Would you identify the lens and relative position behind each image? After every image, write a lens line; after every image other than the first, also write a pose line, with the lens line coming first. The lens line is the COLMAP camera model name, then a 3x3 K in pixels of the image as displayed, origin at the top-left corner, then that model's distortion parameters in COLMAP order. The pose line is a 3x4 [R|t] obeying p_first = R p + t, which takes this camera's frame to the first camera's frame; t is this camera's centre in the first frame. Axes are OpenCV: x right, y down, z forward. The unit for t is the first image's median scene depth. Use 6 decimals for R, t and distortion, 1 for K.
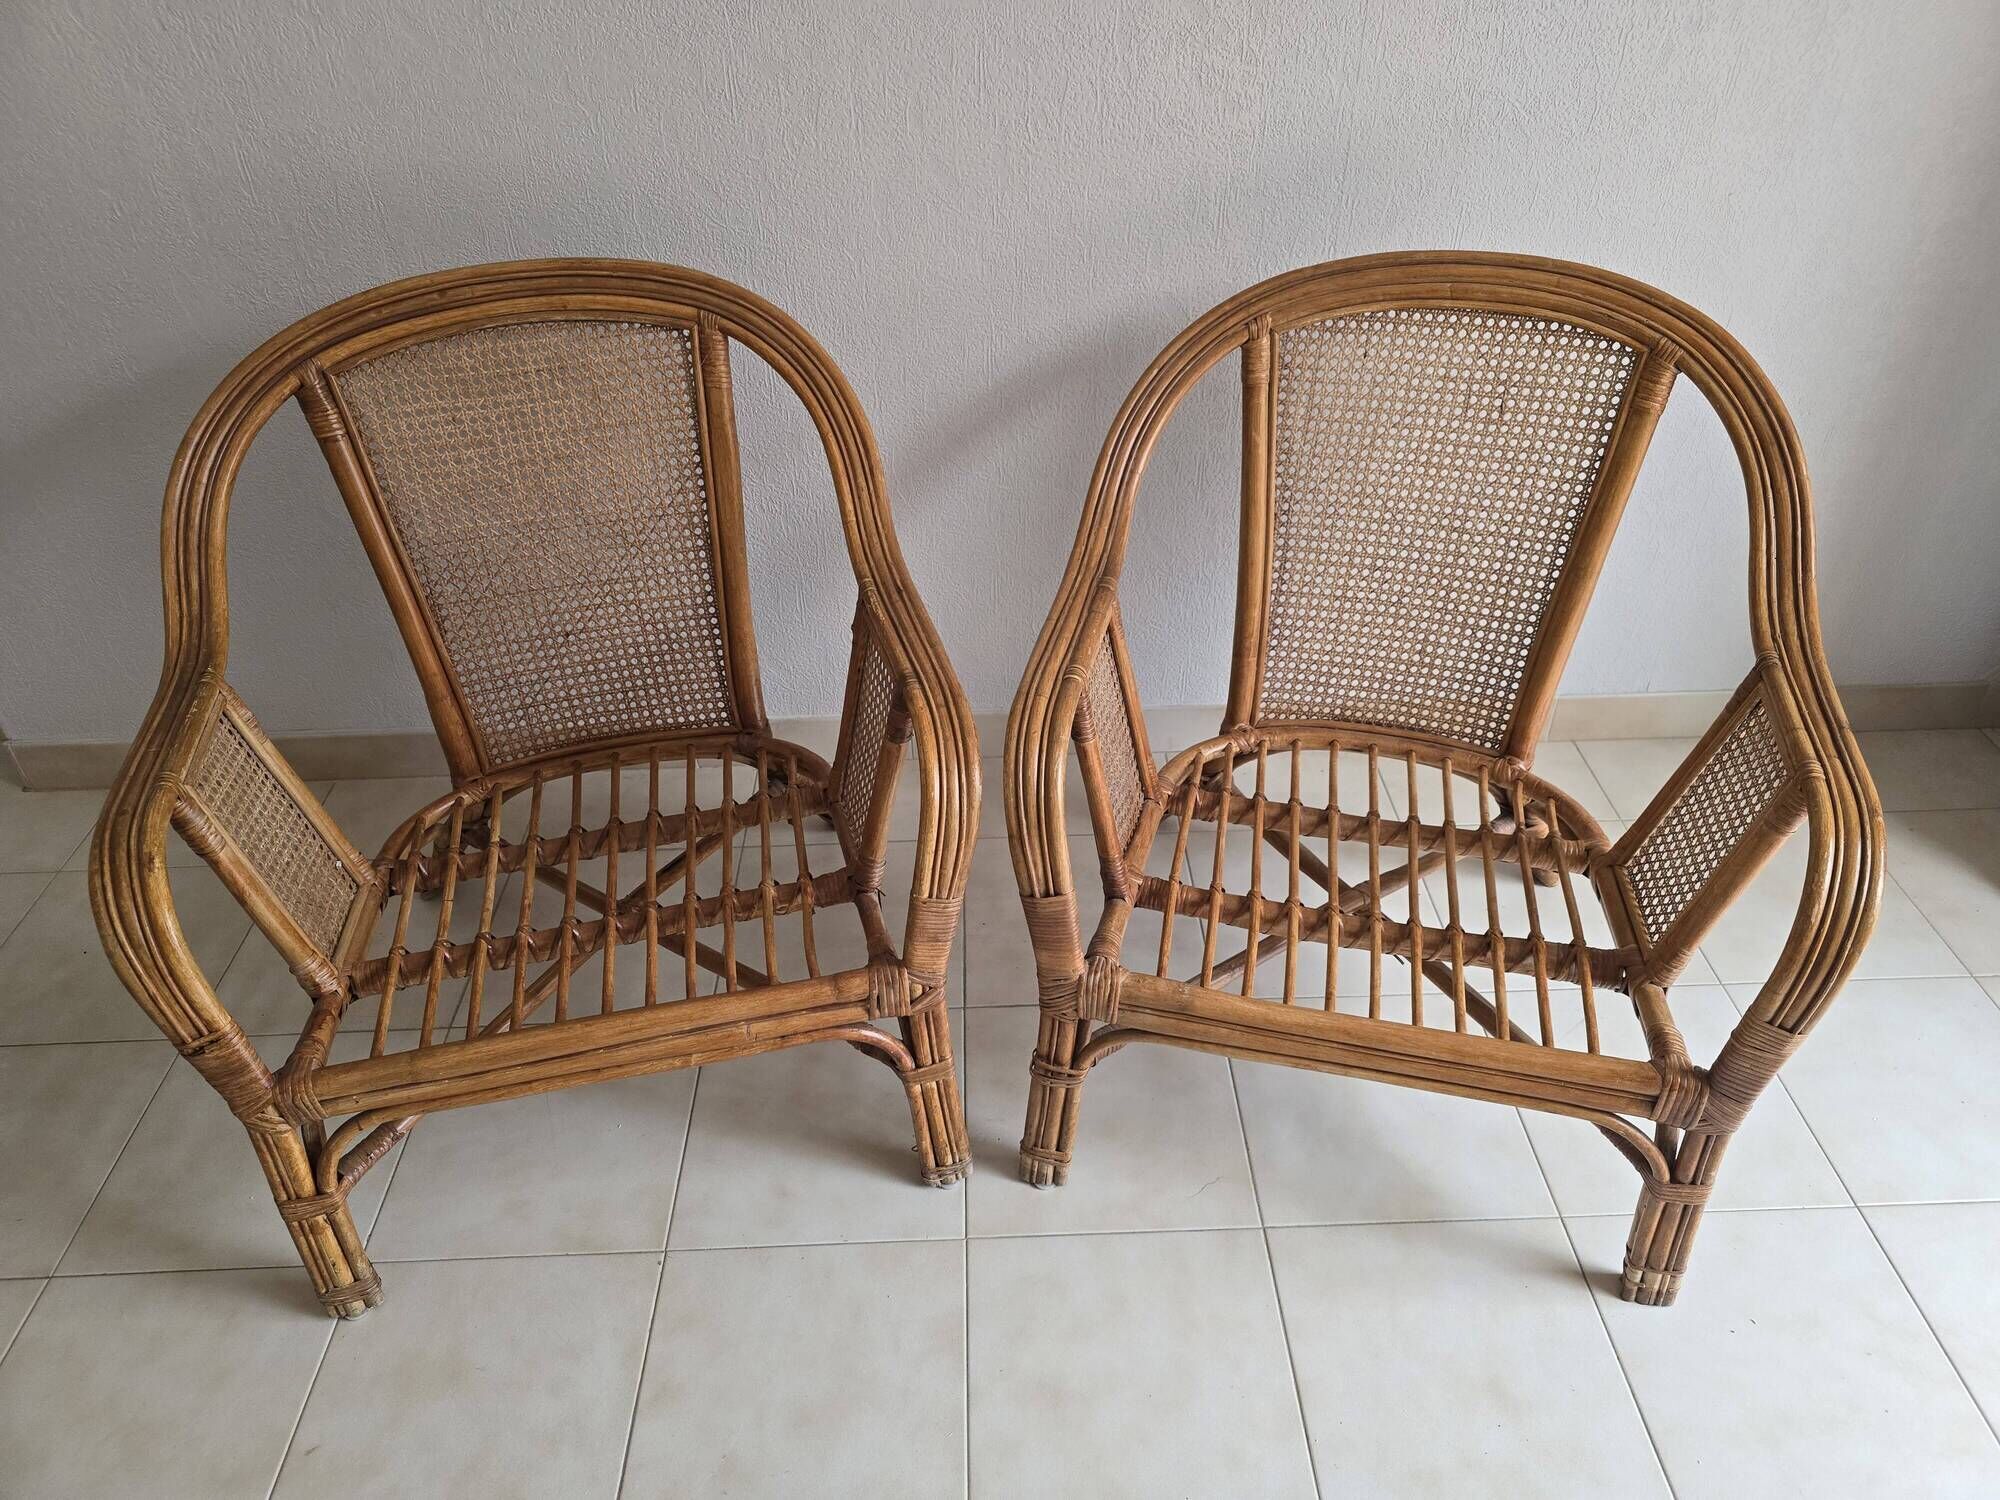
lens RADIAL K [[1338.2, 0, 1009.6], [0, 1338.2, 752.3], [0, 0, 1]] dist [0.039849, -0.038744]
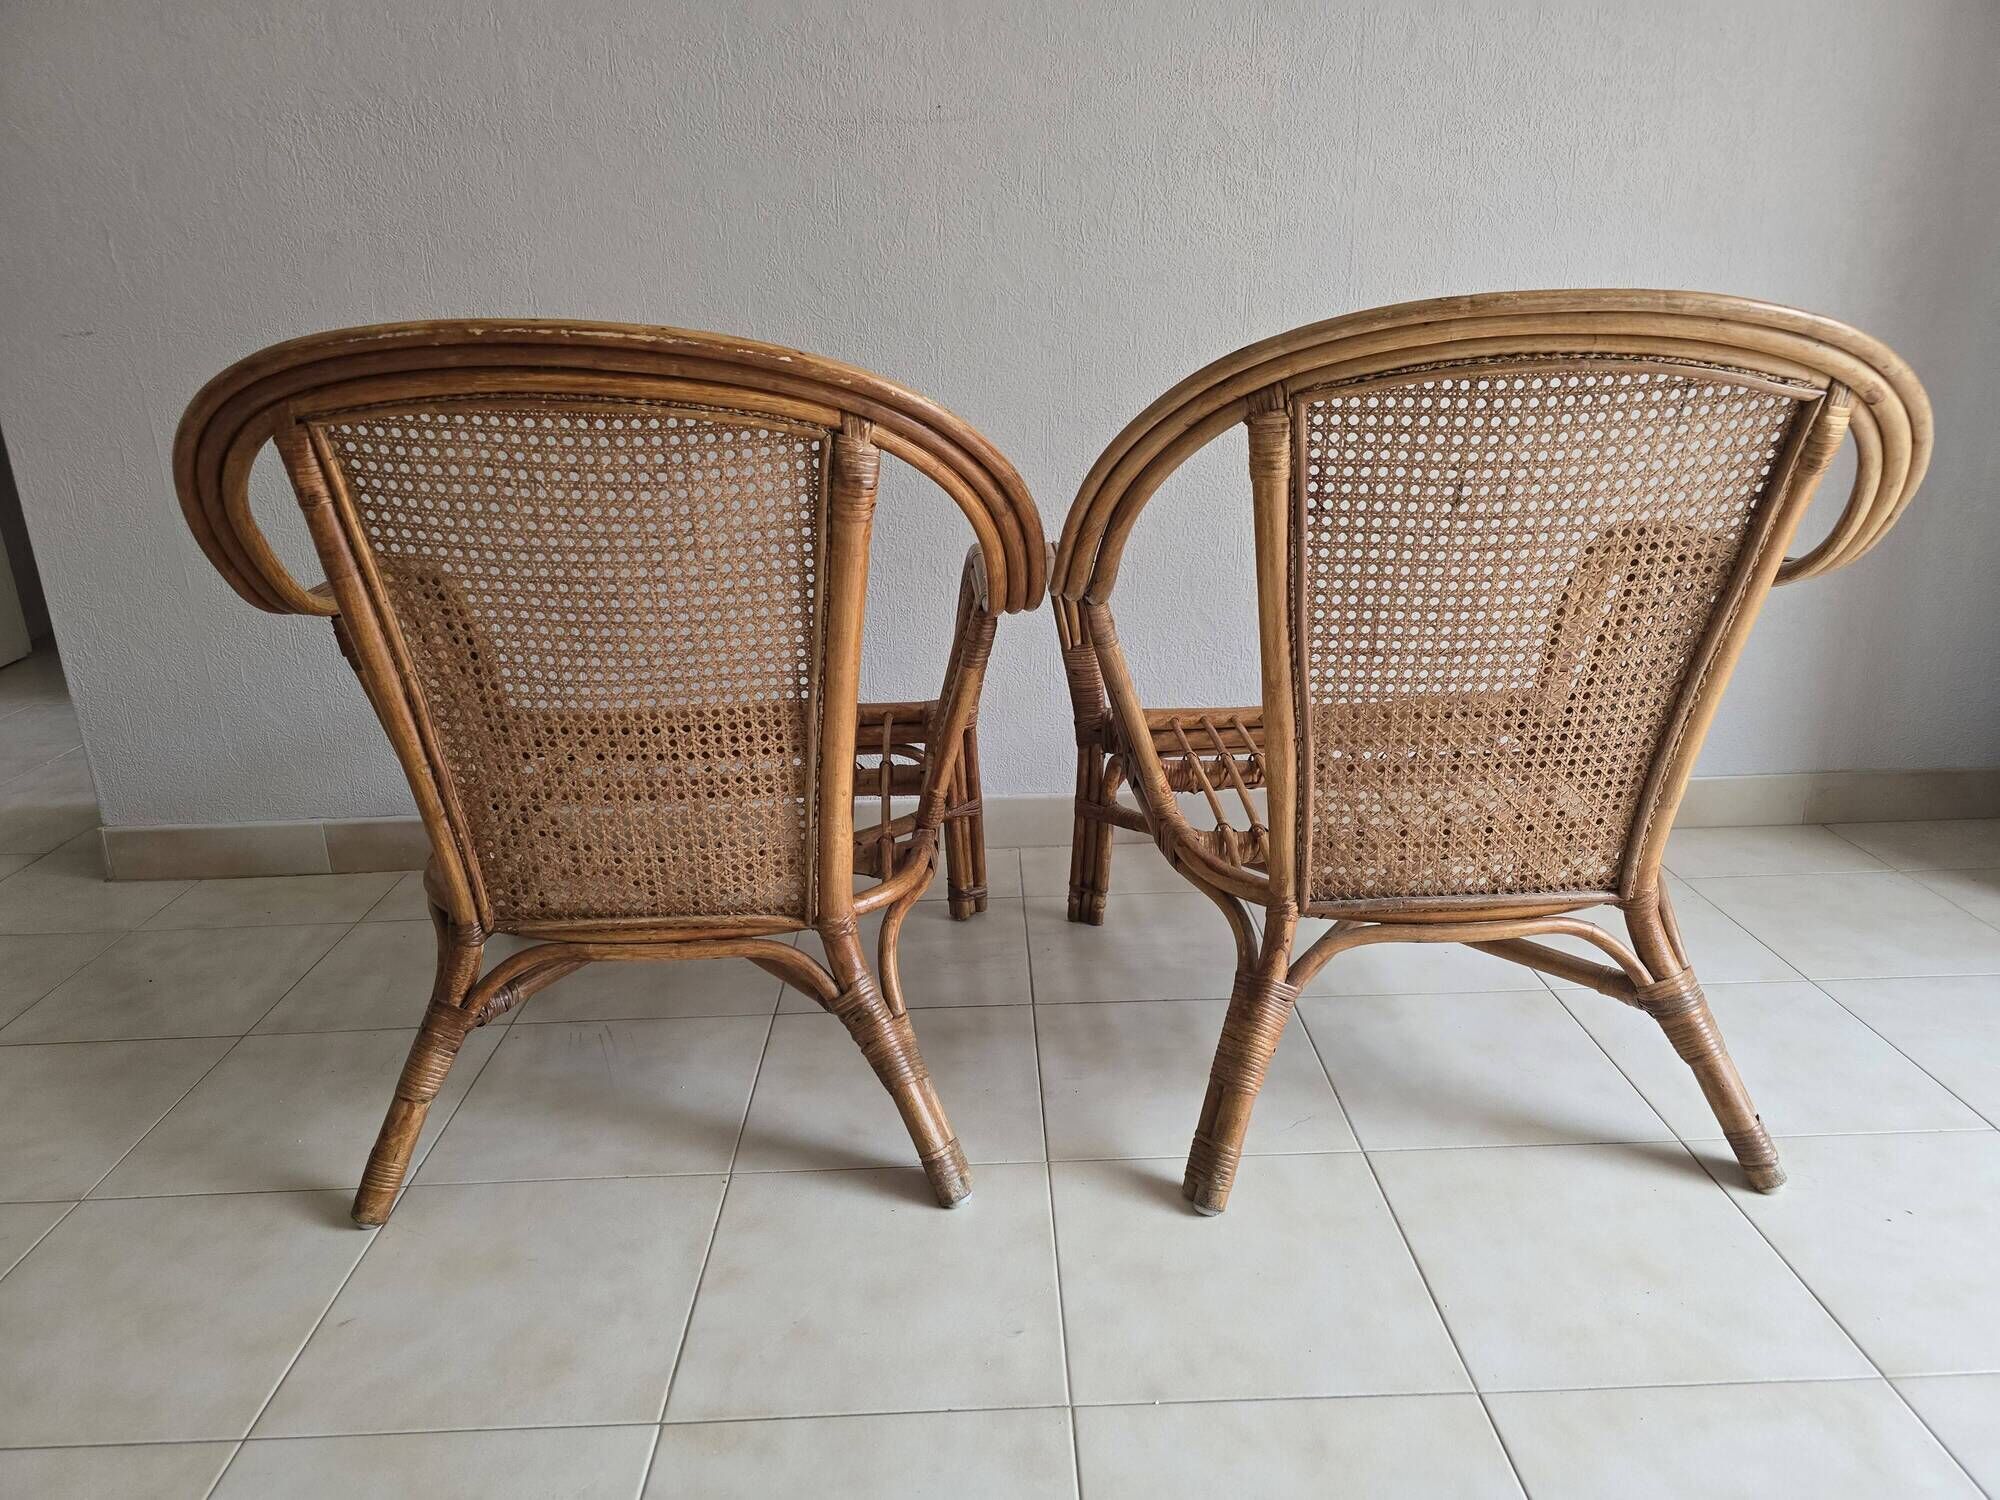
lens RADIAL K [[1338.2, 0, 995.8], [0, 1338.2, 776.9], [0, 0, 1]] dist [0.039849, -0.038744]
pose [[0.999820, -0.008917, -0.016766, -0.048068], [0.003113, 0.947914, -0.318511, 0.386064], [0.018733, 0.318402, 0.947771, 0.019407]]
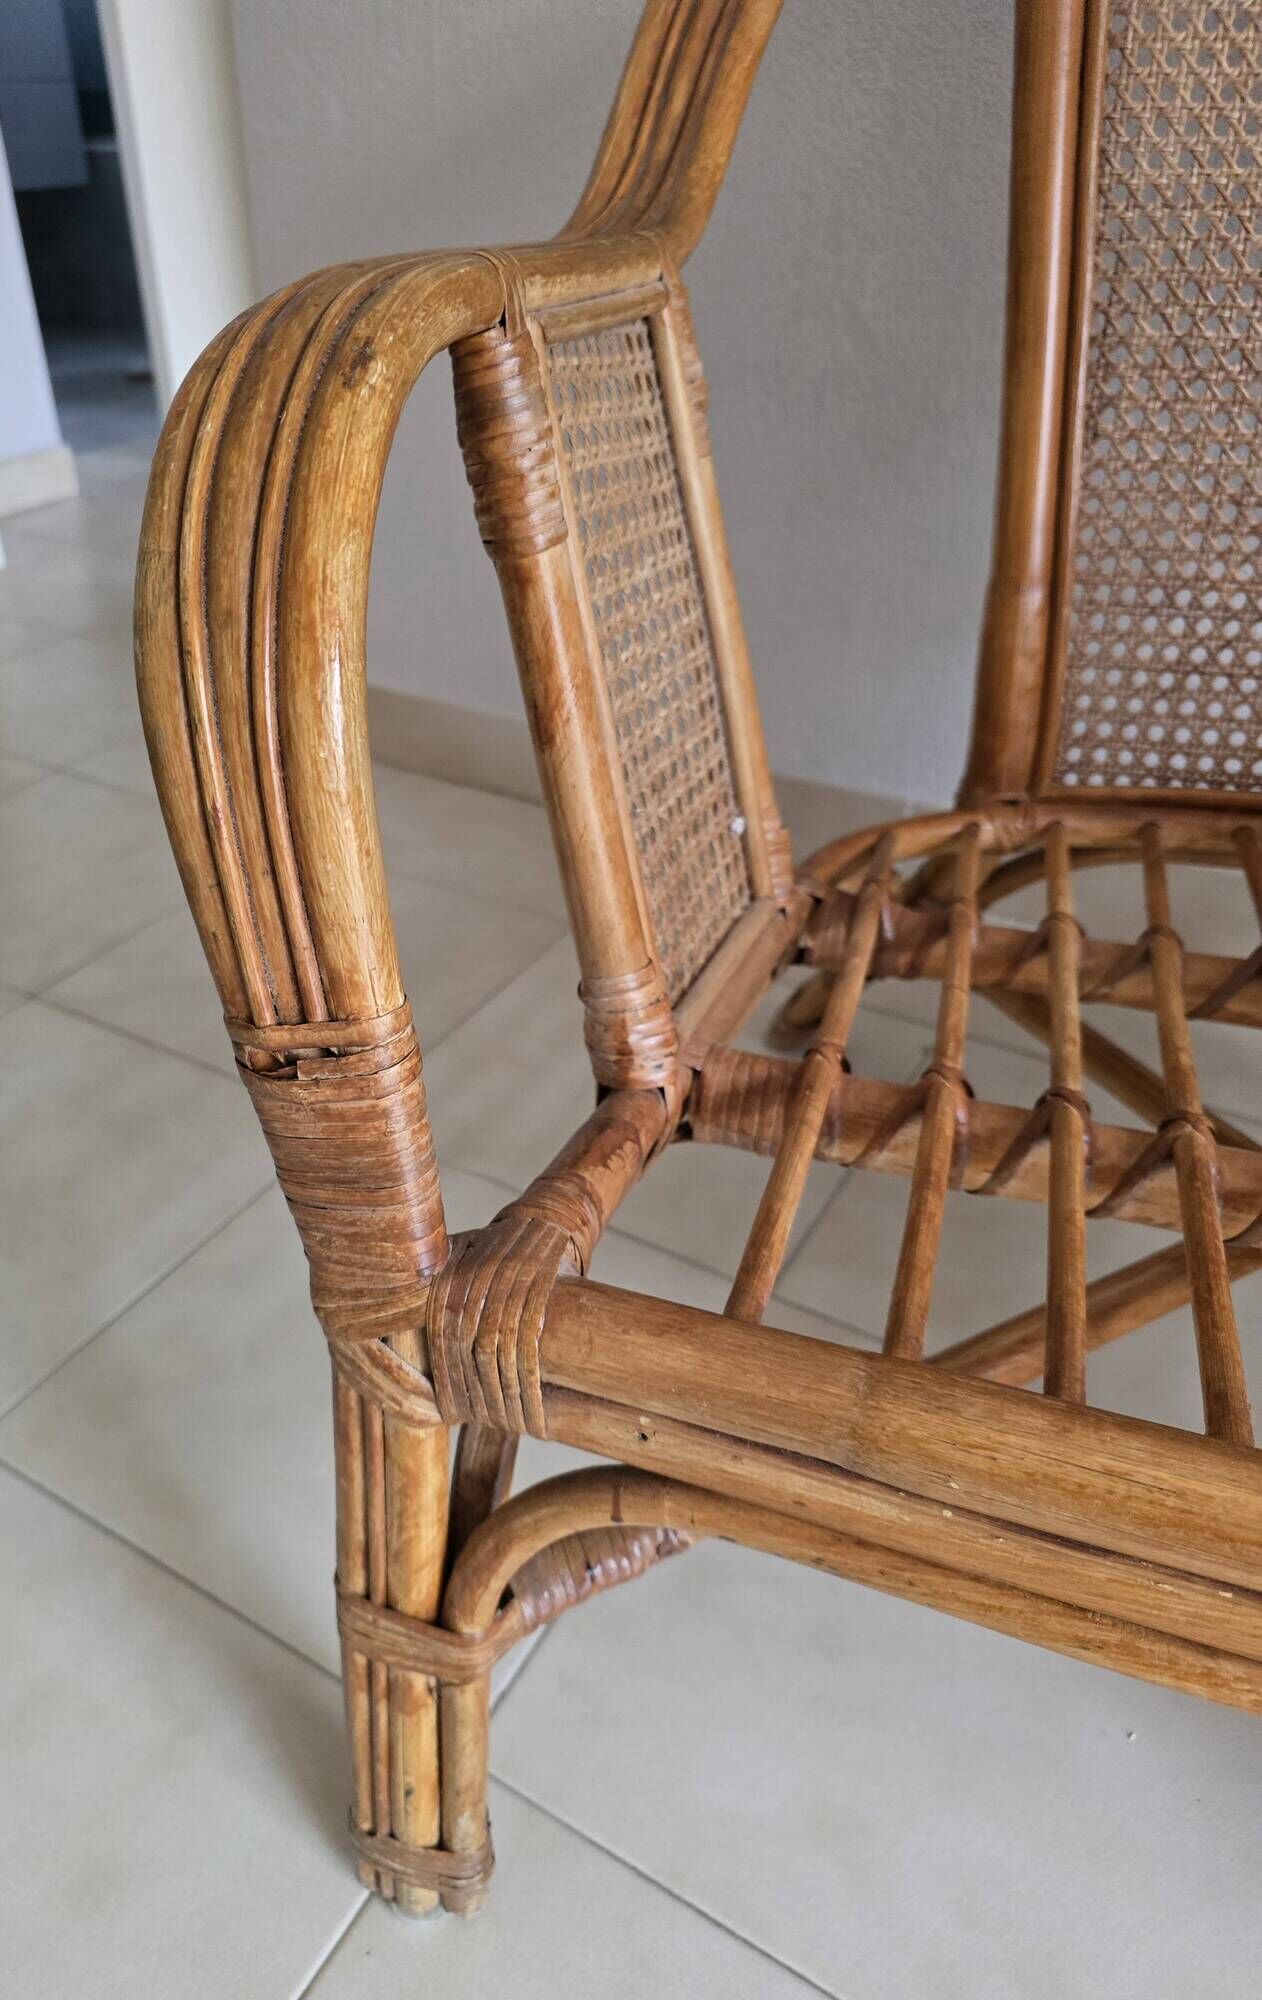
lens RADIAL K [[1389.2, 0, 533.8], [0, 1389.2, 1025.9], [0, 0, 1]] dist [0.020939, -0.019157]
pose [[0.828425, 0.310287, -0.466299, -0.316825], [-0.333565, 0.942103, 0.034288, 0.140287], [0.449940, 0.127136, 0.883963, 0.576083]]
